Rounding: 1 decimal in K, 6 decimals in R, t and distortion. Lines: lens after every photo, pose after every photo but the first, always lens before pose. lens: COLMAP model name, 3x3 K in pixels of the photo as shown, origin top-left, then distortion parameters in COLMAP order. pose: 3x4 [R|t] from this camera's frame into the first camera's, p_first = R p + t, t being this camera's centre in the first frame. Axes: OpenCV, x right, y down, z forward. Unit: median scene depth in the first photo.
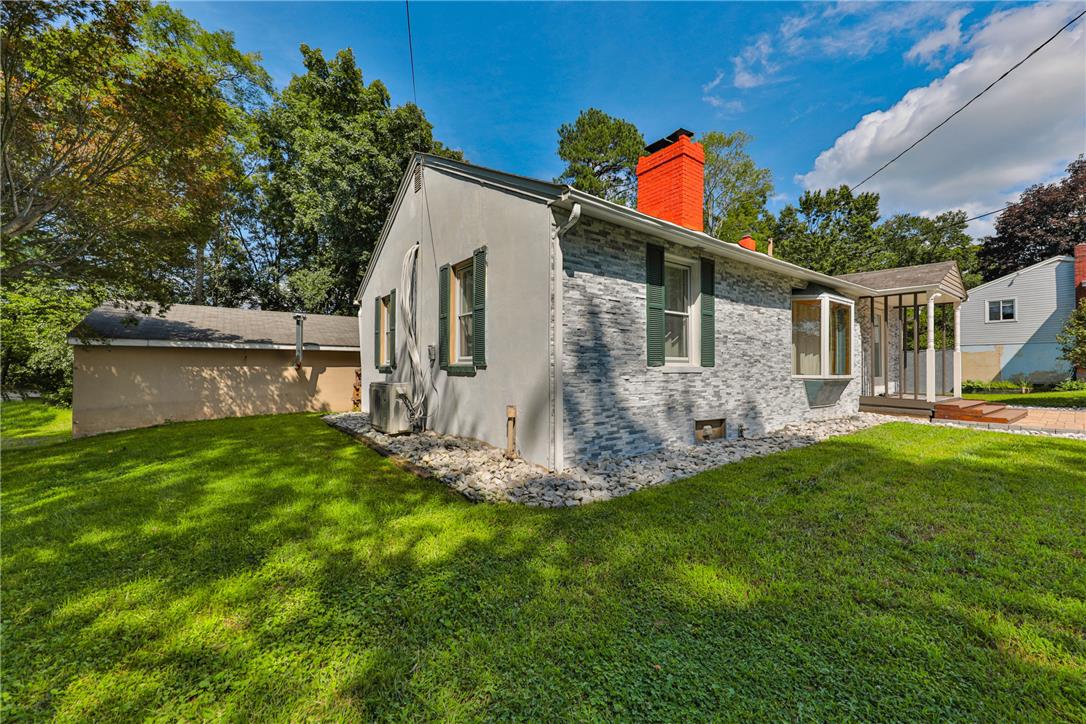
lens RADIAL K [[404.9, 0, 571.3], [0, 404.9, 358.9], [0, 0, 1]] dist [0.001065, -0.000003]
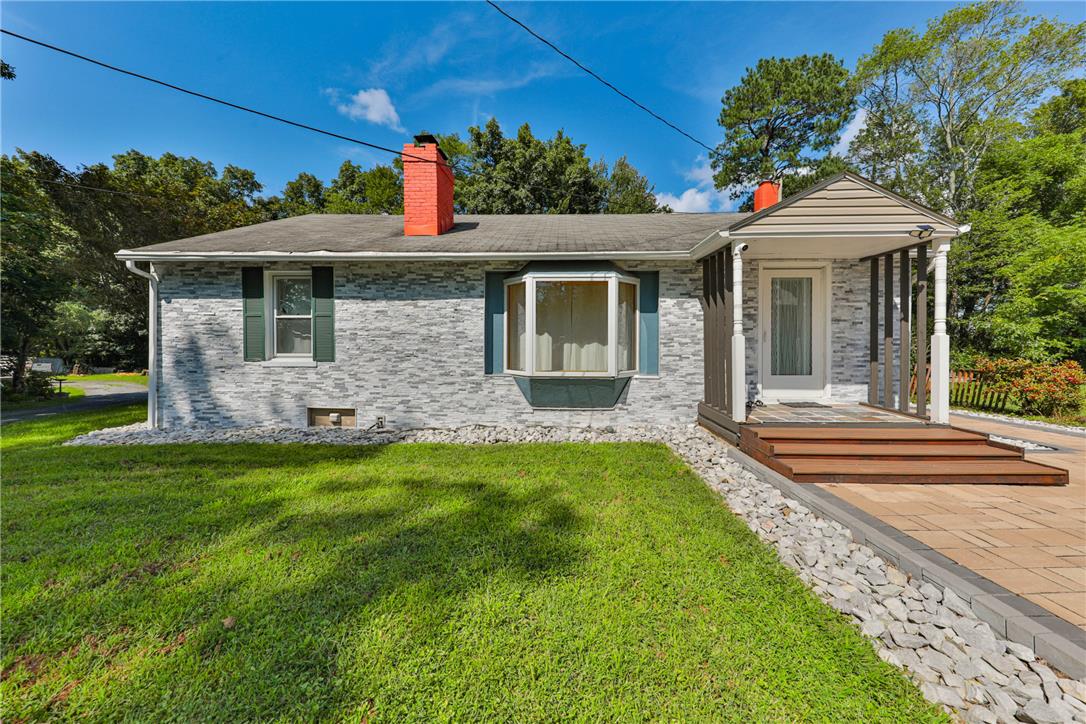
lens RADIAL K [[361.2, 0, 551.0], [0, 361.2, 351.5], [0, 0, 1]] dist [-0.000107, 0.000064]
pose [[0.804249, -0.000133, -0.594293, 1.669714], [0.014356, 0.999712, 0.019205, -0.022498], [0.594119, -0.023978, 0.804019, 0.643353]]
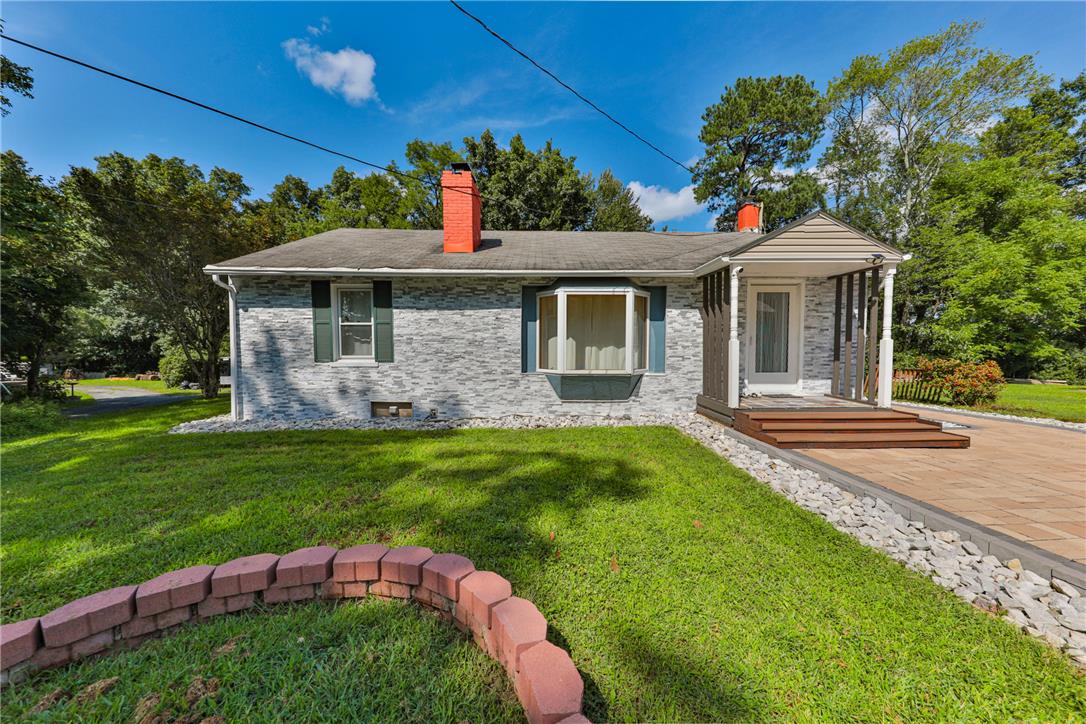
lens RADIAL K [[361.2, 0, 543.0], [0, 361.2, 366.5], [0, 0, 1]] dist [-0.000107, 0.000064]
pose [[0.831709, 0.013452, -0.555049, 1.640855], [0.015825, 0.998726, 0.047918, -0.018314], [0.554987, -0.048637, 0.830436, 0.344234]]
